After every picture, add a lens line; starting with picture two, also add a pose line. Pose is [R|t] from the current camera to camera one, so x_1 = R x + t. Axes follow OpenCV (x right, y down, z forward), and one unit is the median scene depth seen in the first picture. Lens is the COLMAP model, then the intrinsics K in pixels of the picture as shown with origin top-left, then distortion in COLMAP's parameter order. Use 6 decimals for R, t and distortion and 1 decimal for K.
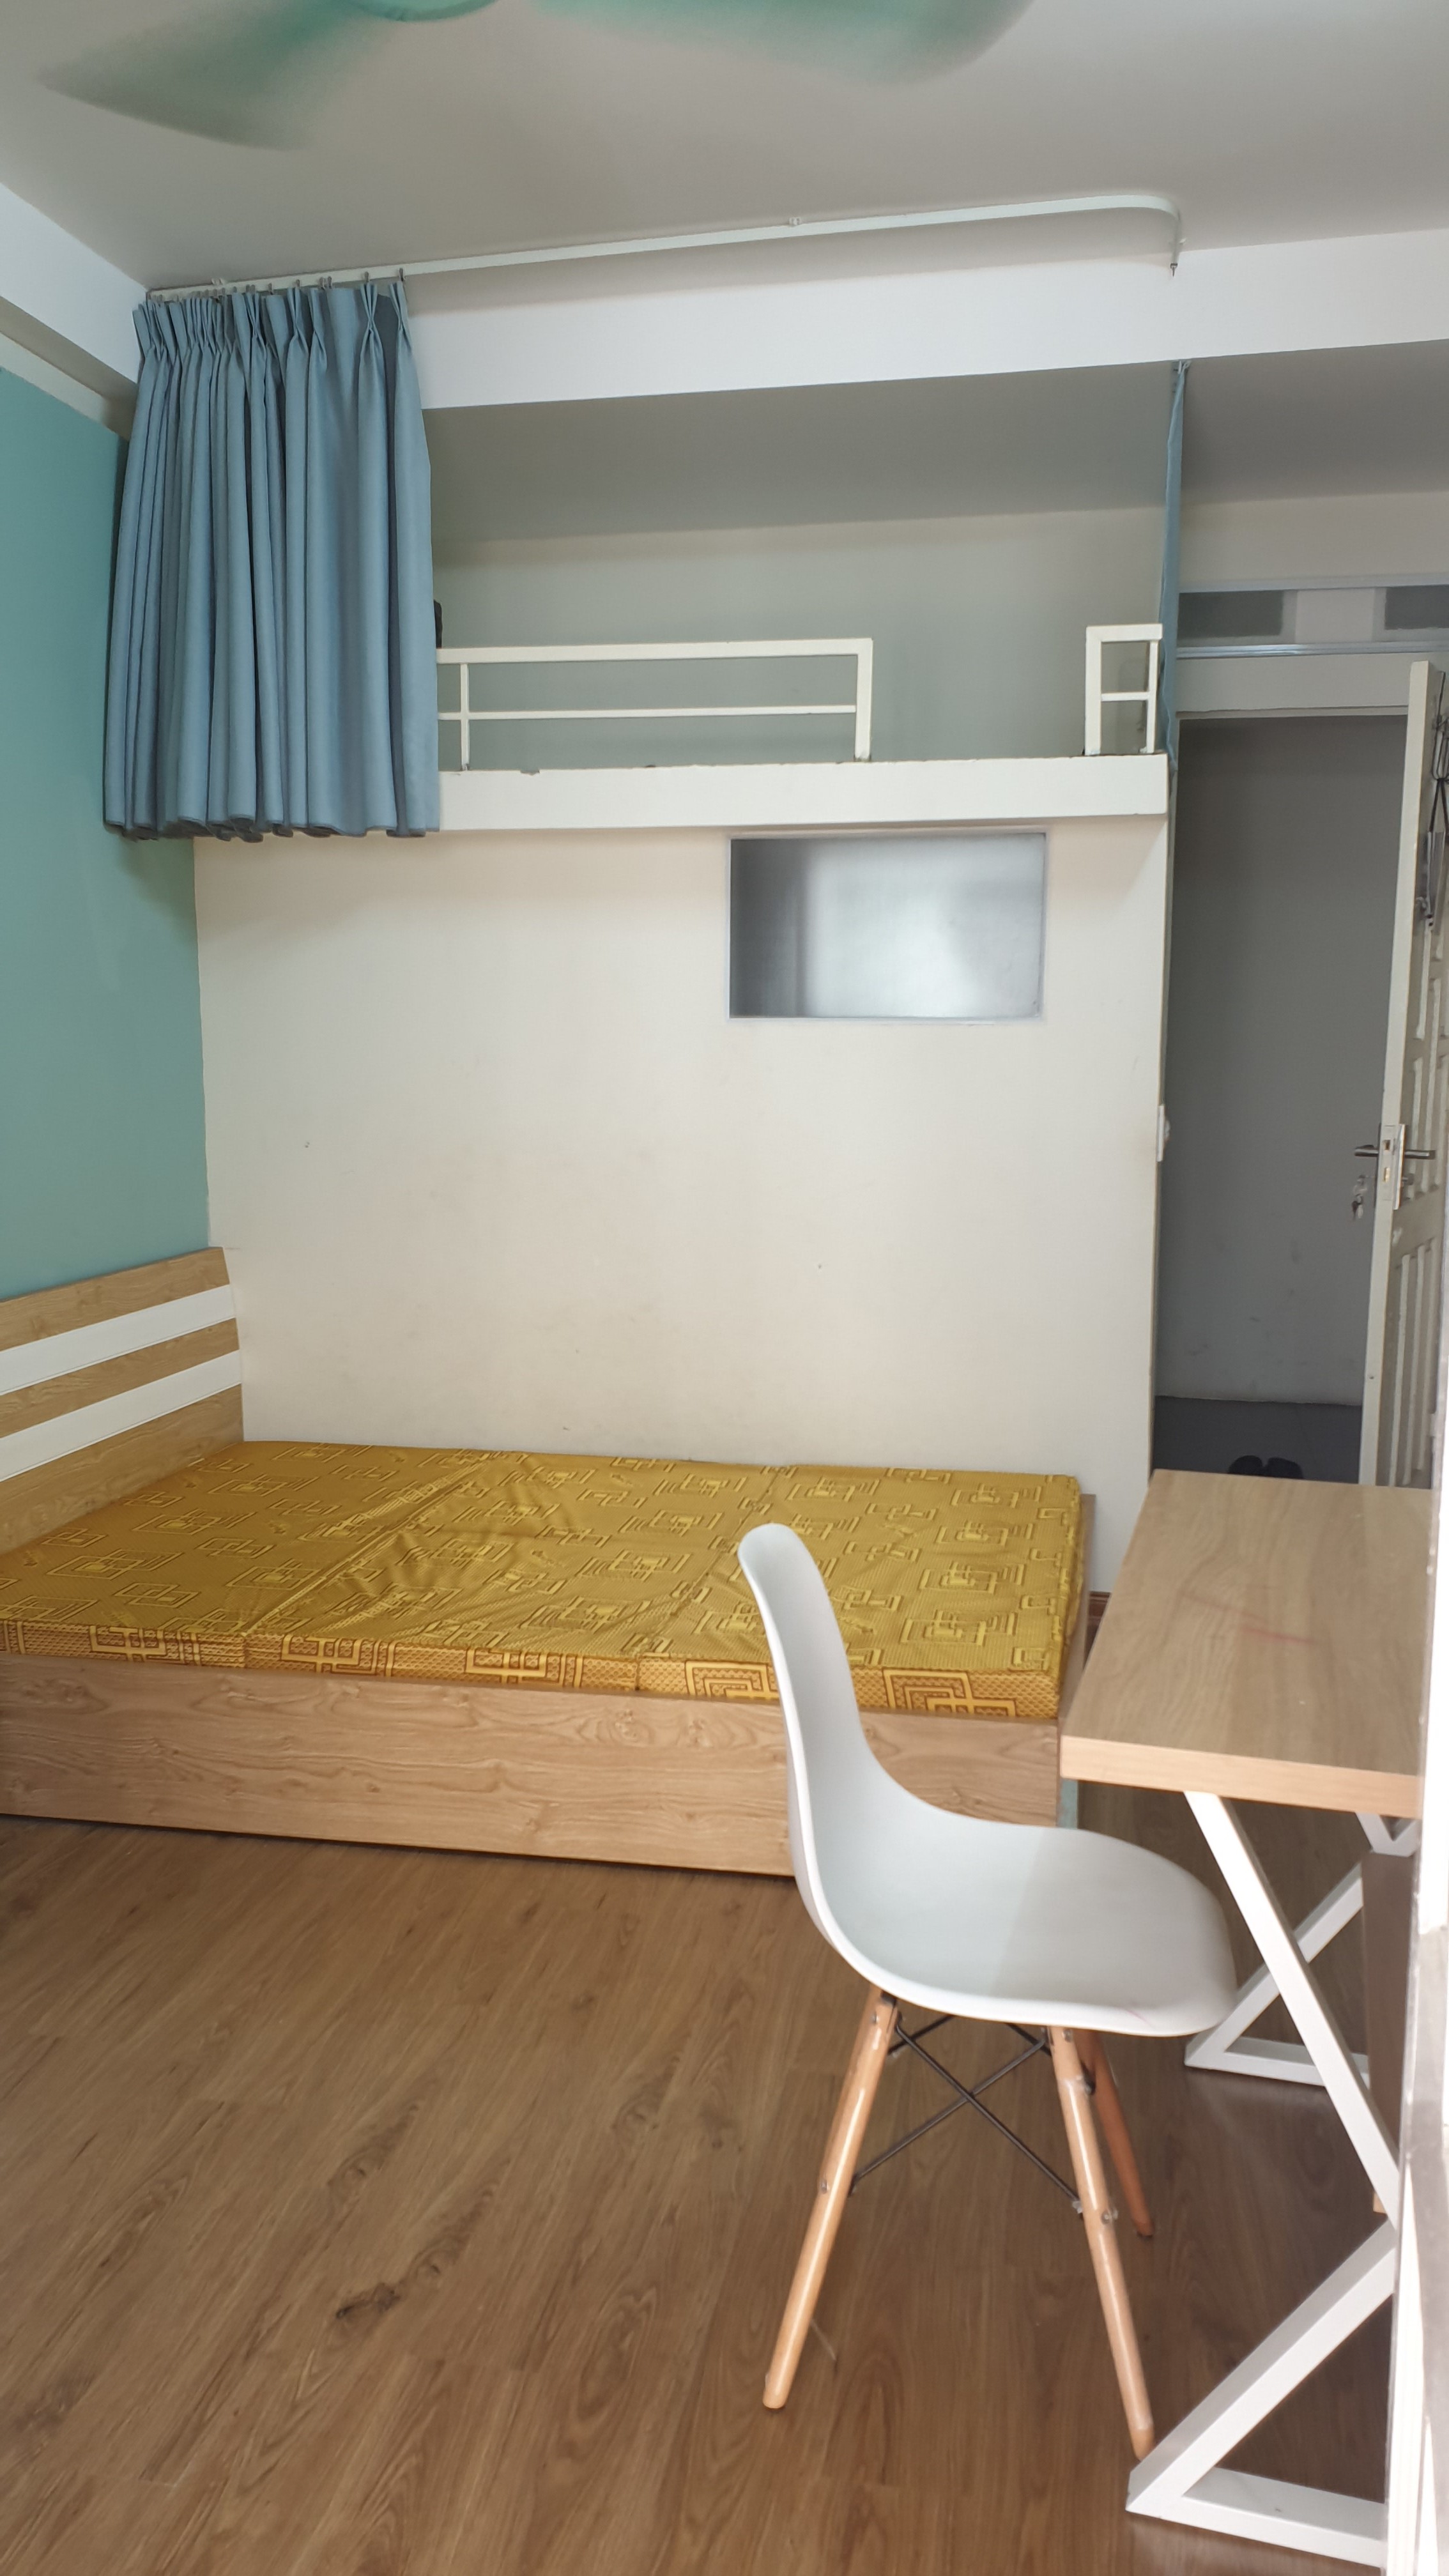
lens RADIAL K [[2031.6, 0, 721.5], [0, 2031.6, 1342.2], [0, 0, 1]] dist [-0.071666, 0.144718]
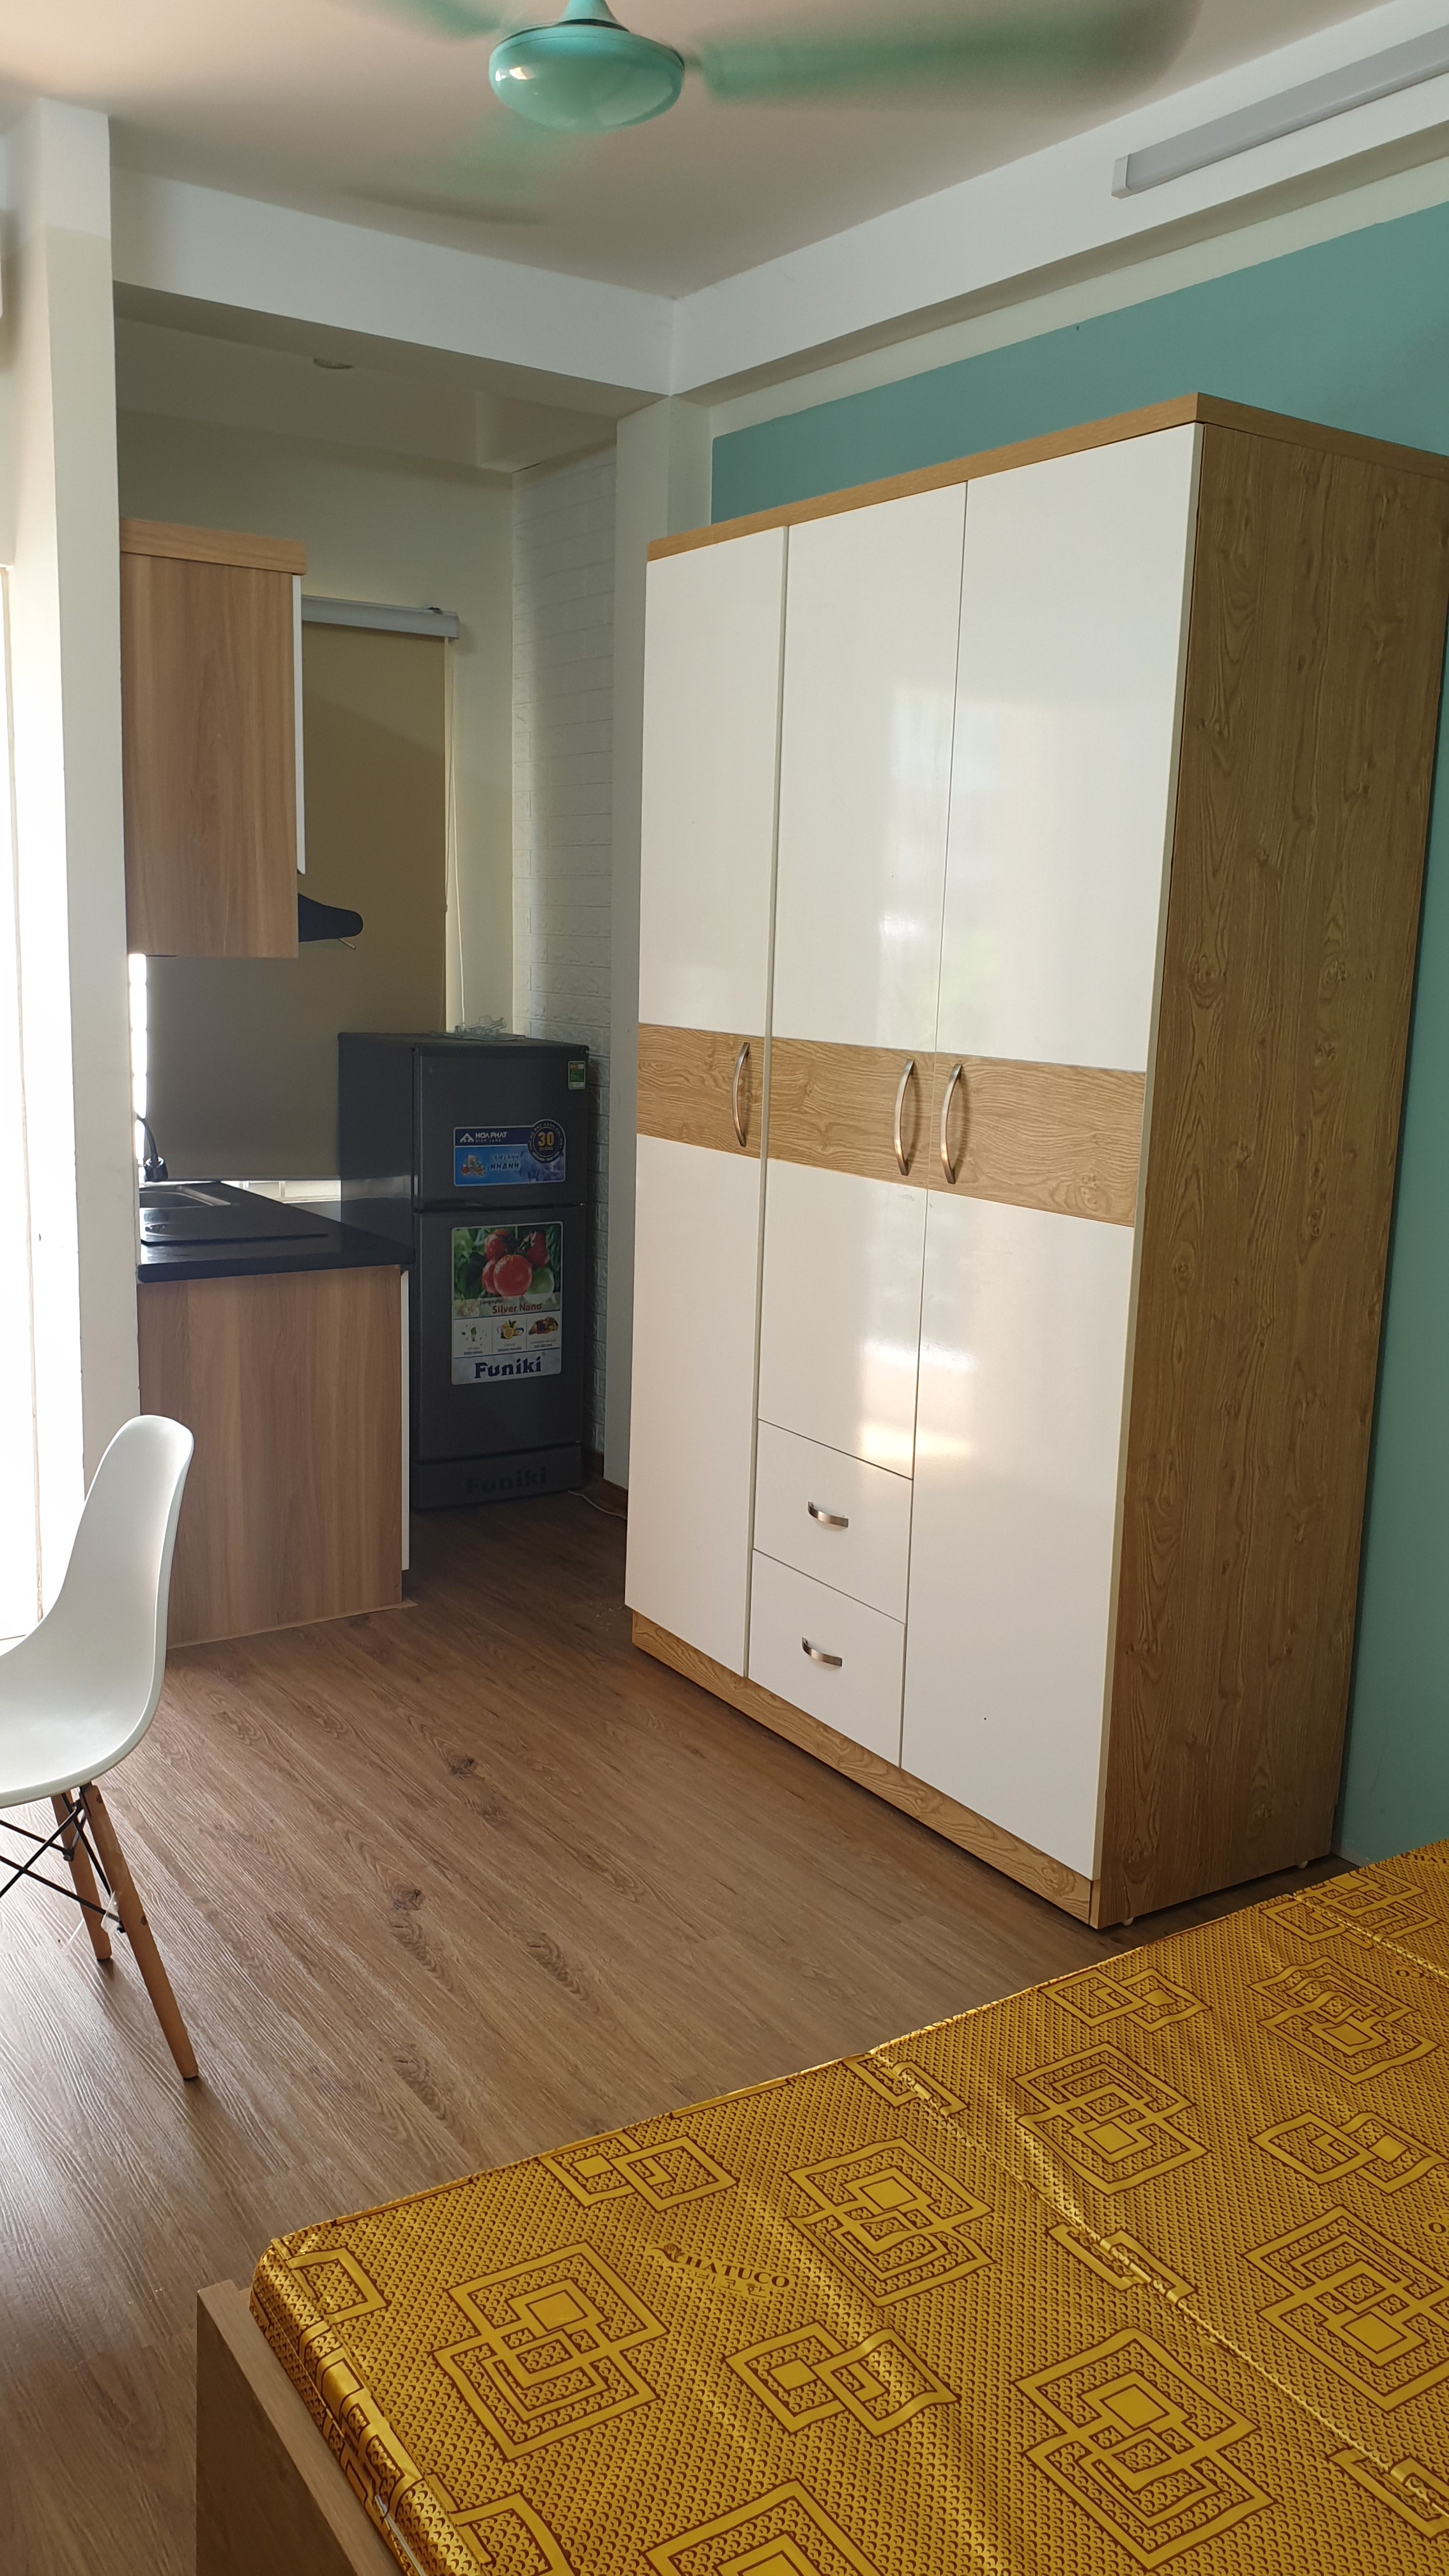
lens RADIAL K [[2031.6, 0, 721.5], [0, 2031.6, 1342.2], [0, 0, 1]] dist [-0.071666, 0.144718]
pose [[-0.713954, 0.112709, -0.691062, 0.523676], [-0.150884, 0.939007, 0.309030, -0.316057], [0.683743, 0.324904, -0.653402, 1.678821]]
